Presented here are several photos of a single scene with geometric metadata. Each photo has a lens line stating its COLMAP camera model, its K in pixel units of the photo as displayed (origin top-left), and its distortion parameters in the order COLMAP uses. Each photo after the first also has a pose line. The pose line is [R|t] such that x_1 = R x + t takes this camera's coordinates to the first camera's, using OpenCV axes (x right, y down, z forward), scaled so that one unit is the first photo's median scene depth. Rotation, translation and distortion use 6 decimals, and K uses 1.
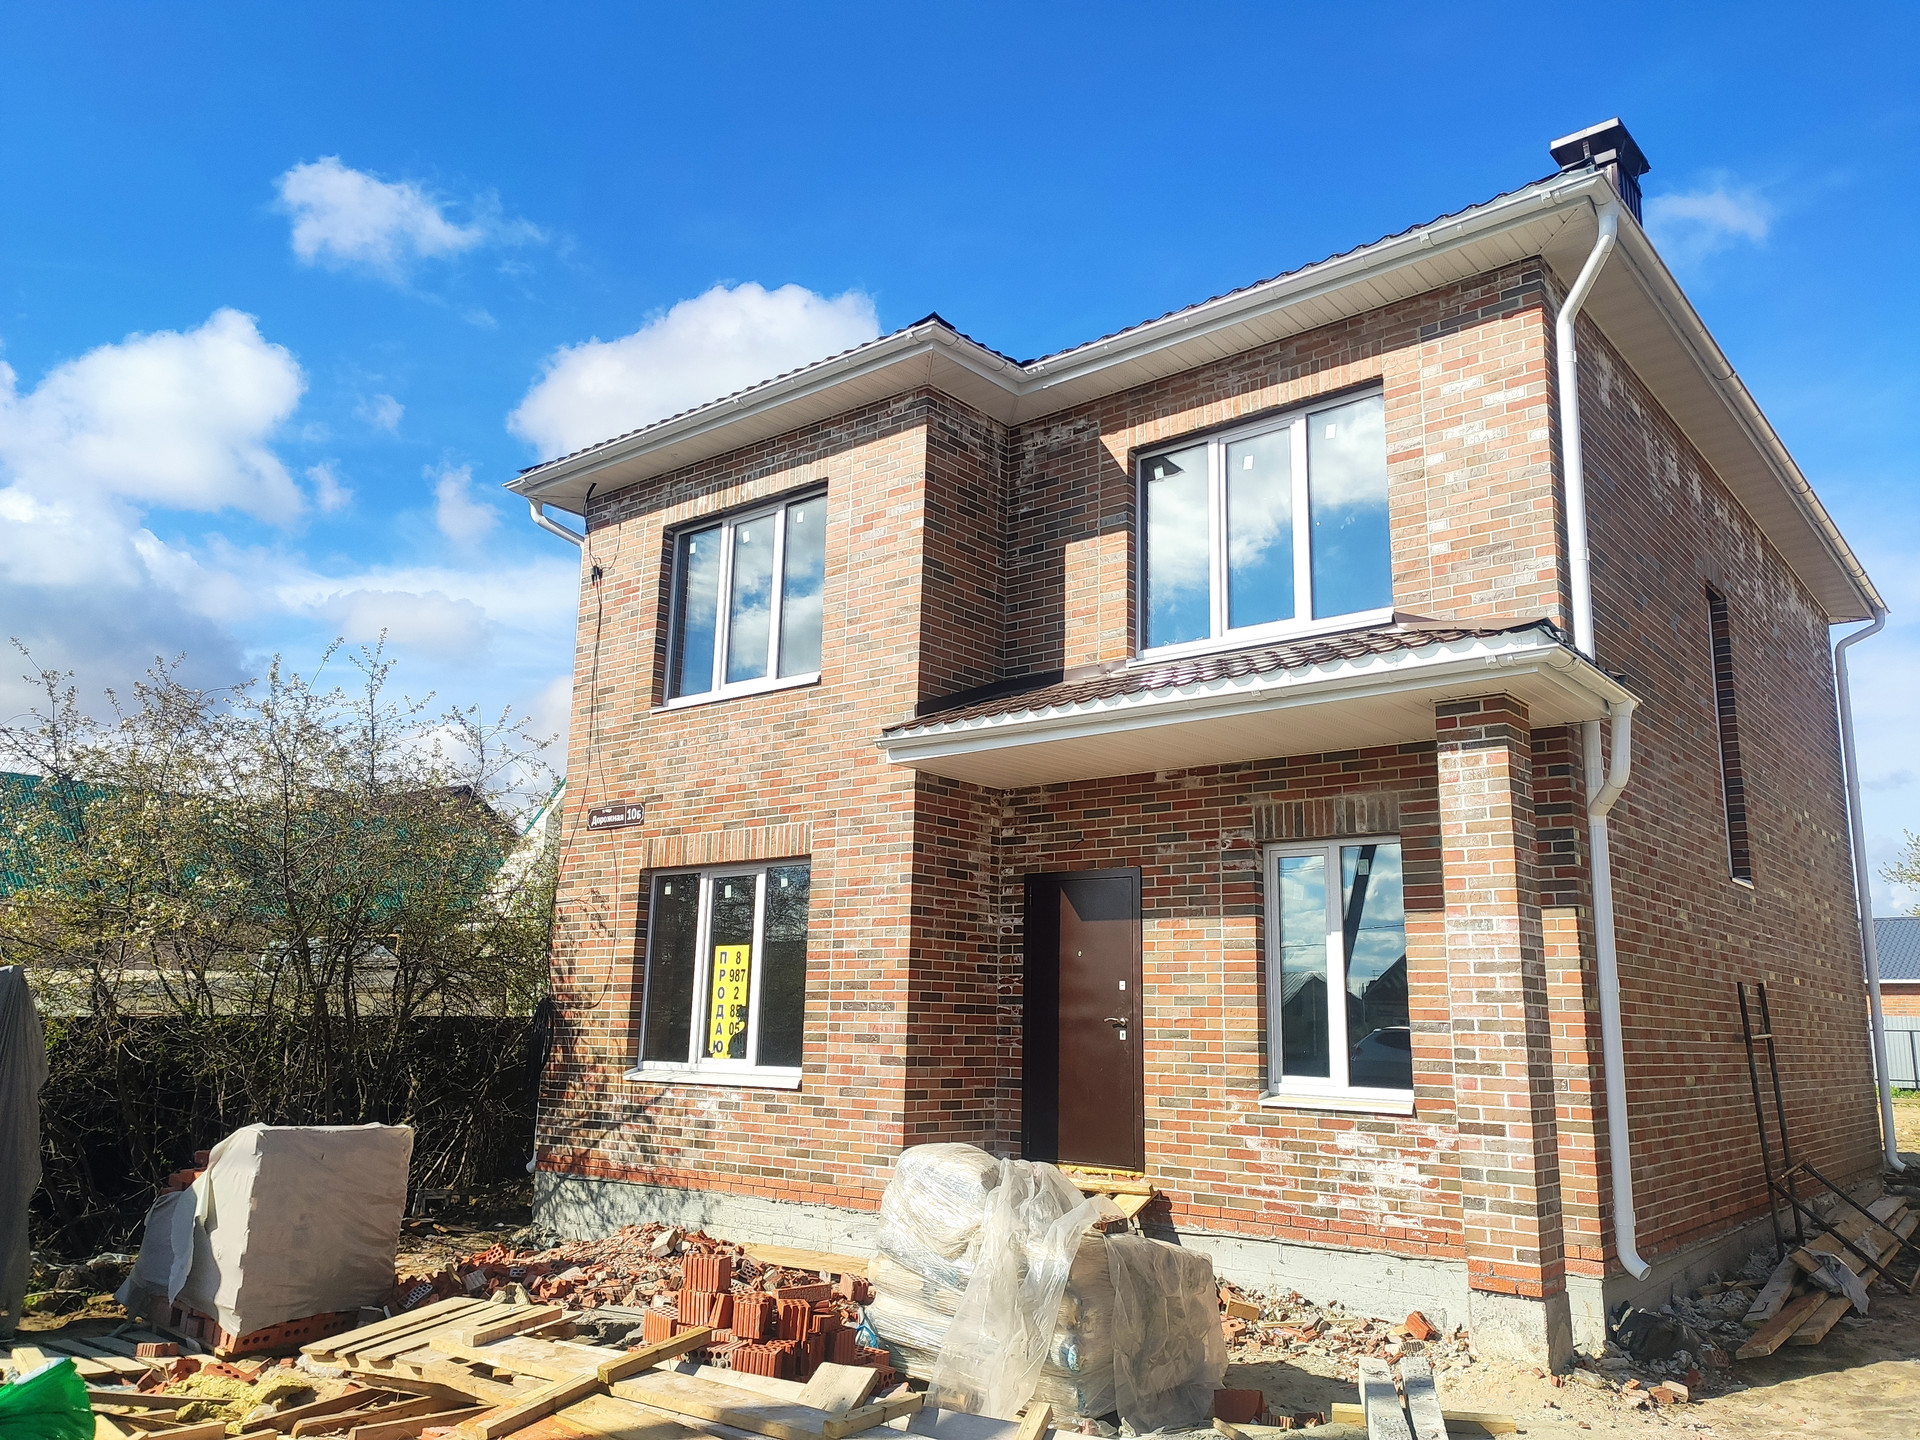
lens RADIAL K [[1486.8, 0, 1021.4], [0, 1486.8, 715.8], [0, 0, 1]] dist [0.085512, -0.116020]
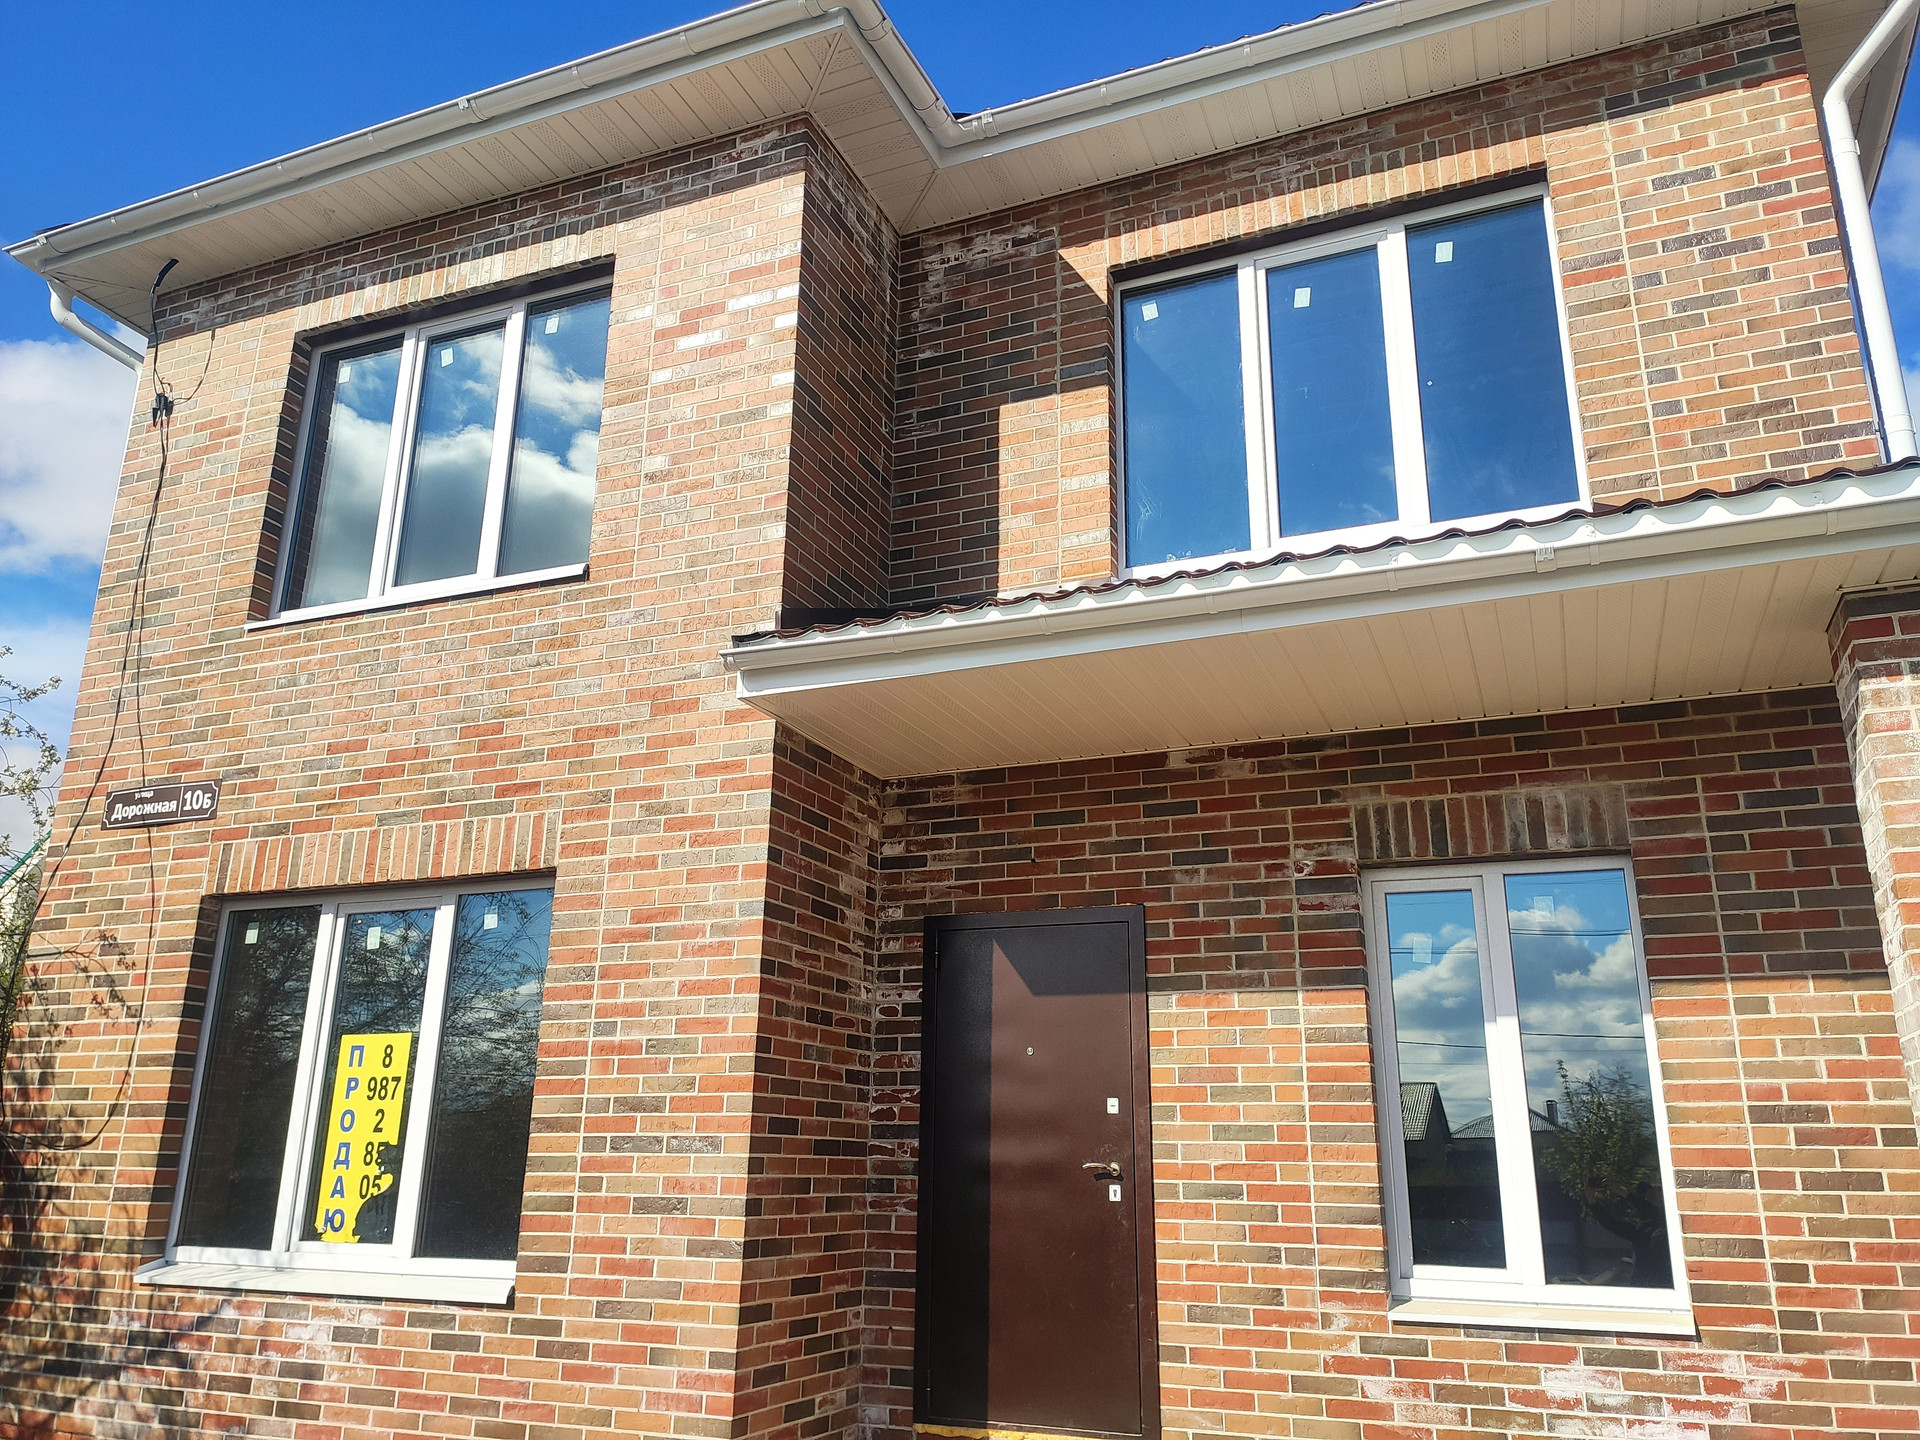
lens RADIAL K [[1486.8, 0, 1021.4], [0, 1486.8, 715.8], [0, 0, 1]] dist [0.085512, -0.116020]
pose [[0.961498, 0.073125, 0.264904, -0.125145], [-0.050905, 0.994658, -0.089804, 0.077113], [-0.270055, 0.072862, 0.960084, 0.403446]]
